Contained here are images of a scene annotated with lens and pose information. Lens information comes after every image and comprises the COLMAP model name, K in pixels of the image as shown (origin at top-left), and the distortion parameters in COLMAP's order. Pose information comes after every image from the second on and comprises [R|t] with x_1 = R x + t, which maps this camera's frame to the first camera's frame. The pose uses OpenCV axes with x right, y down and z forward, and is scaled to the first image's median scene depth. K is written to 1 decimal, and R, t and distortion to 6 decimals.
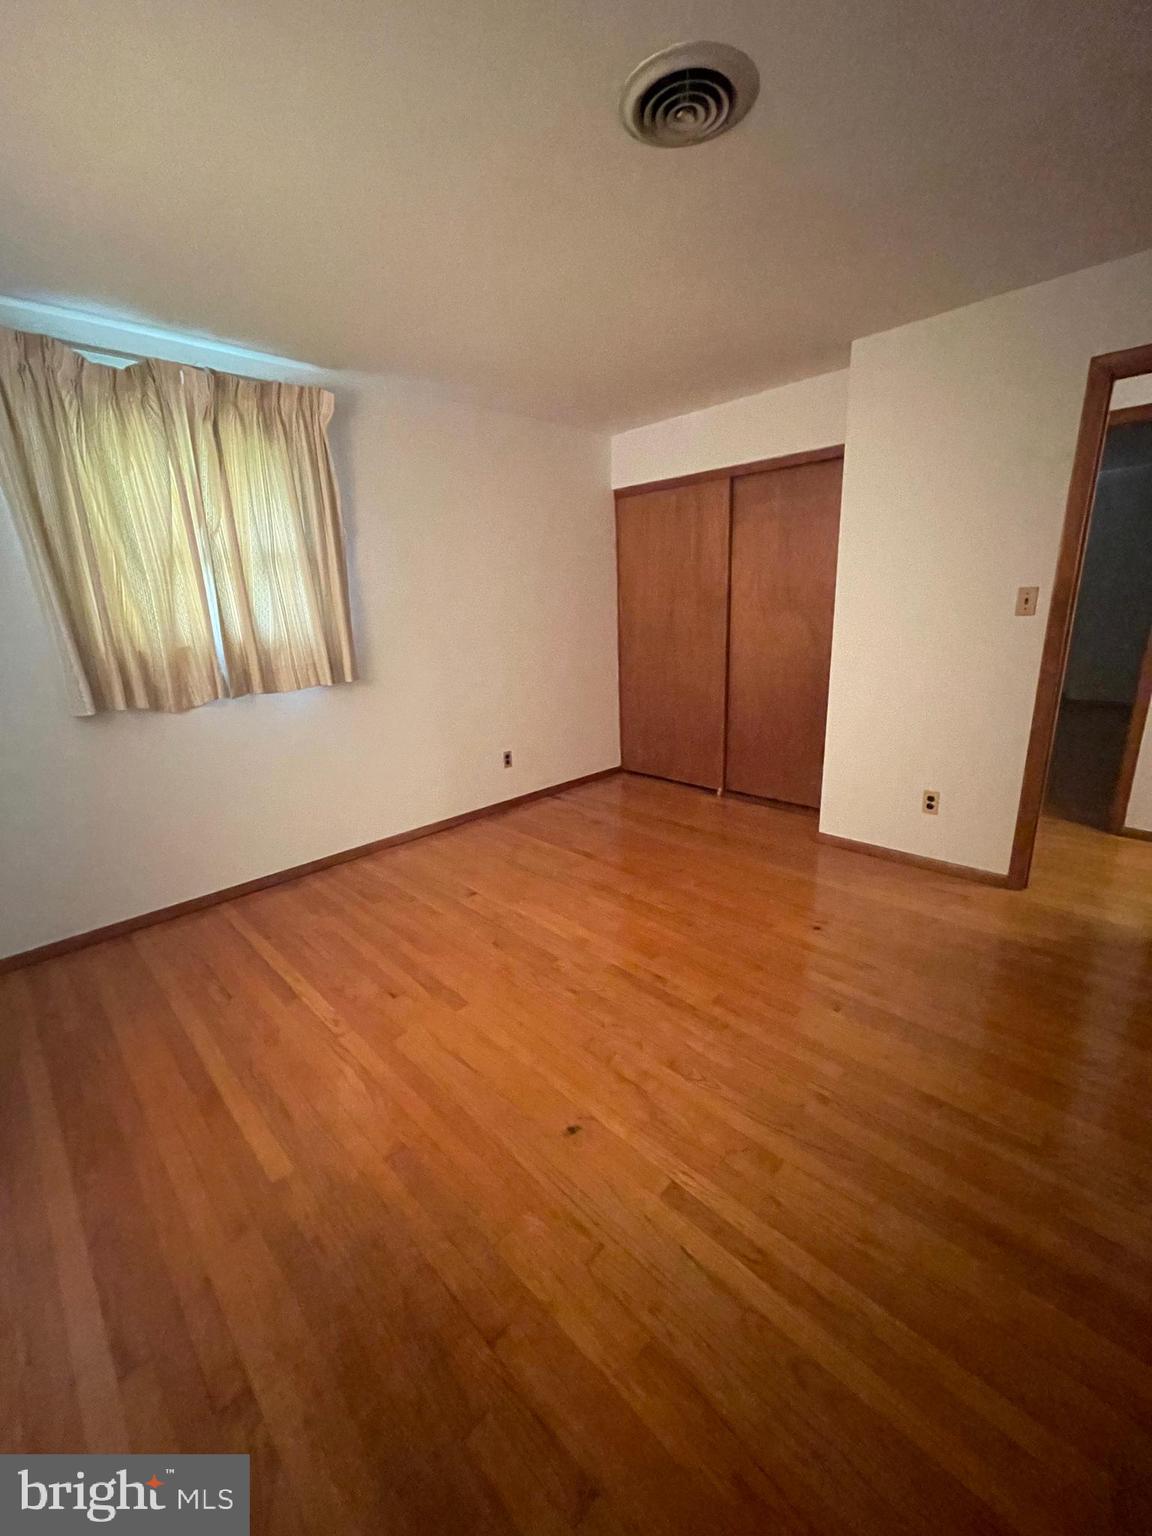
lens RADIAL K [[617.4, 0, 576.6], [0, 617.4, 769.3], [0, 0, 1]] dist [-0.002044, -0.000280]
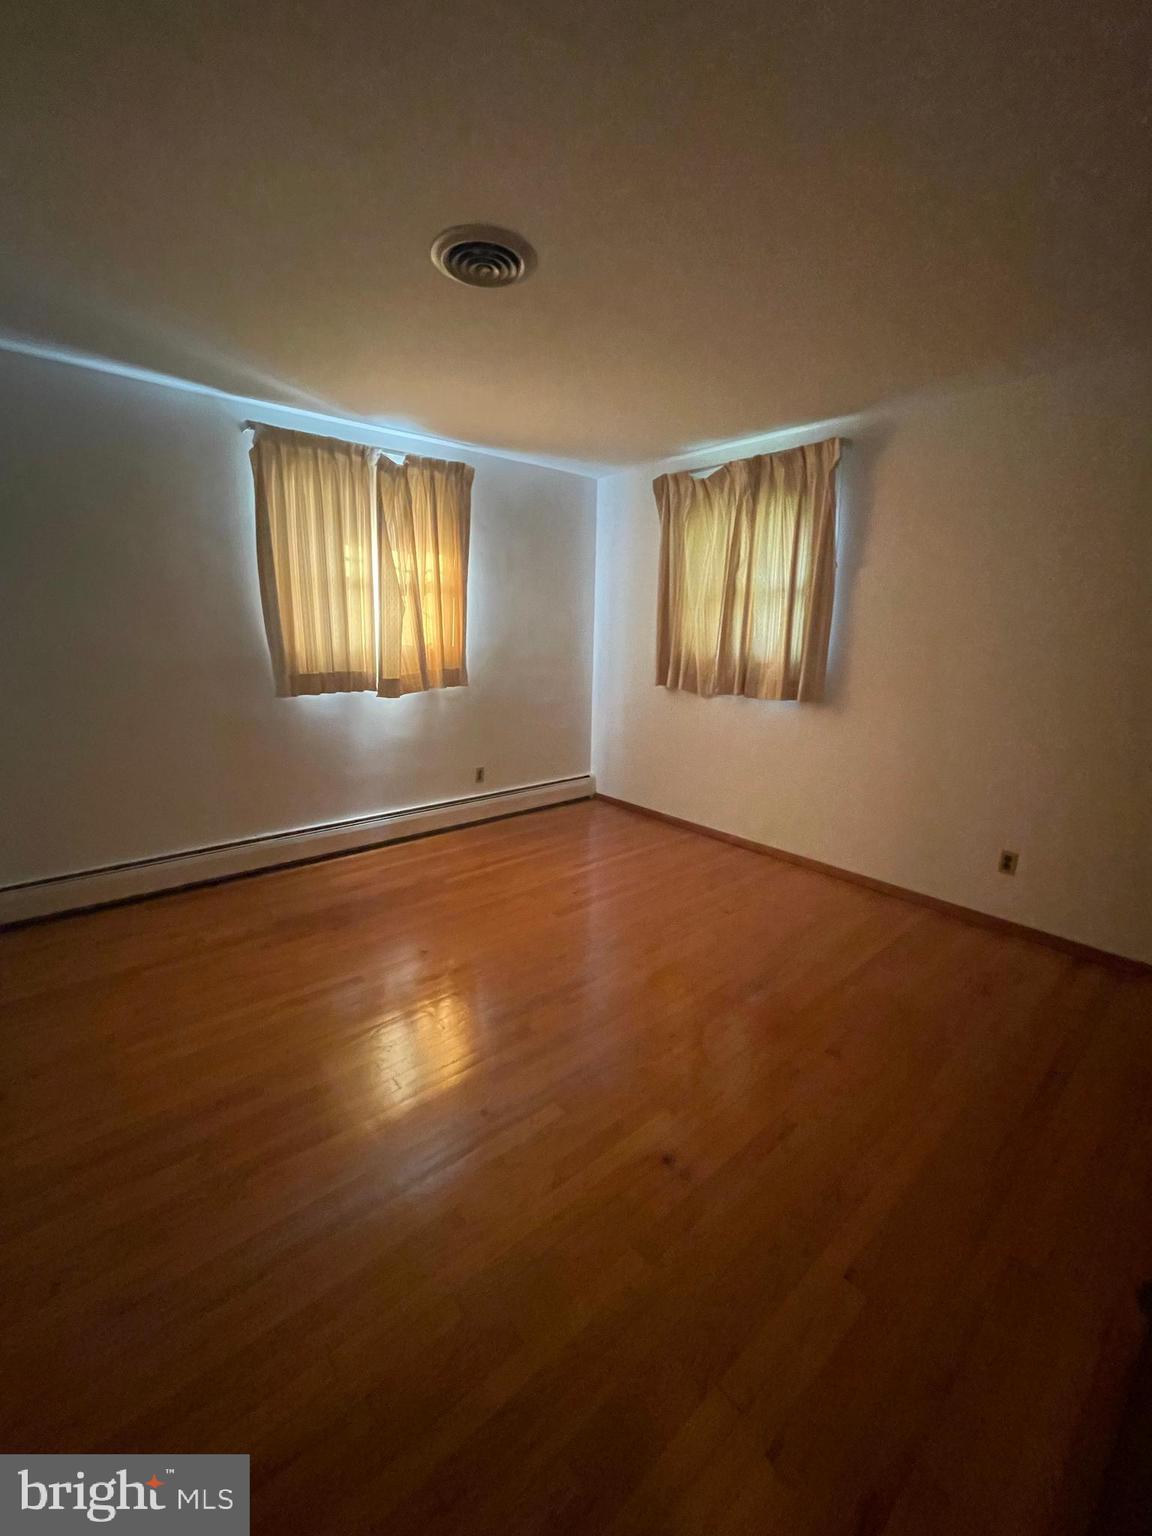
lens RADIAL K [[617.4, 0, 579.1], [0, 617.4, 767.0], [0, 0, 1]] dist [-0.002044, -0.000280]
pose [[-0.055327, 0.272403, -0.960591, 0.874103], [-0.282753, 0.918408, 0.276726, -0.271365], [0.957596, 0.286921, 0.026210, 0.742740]]
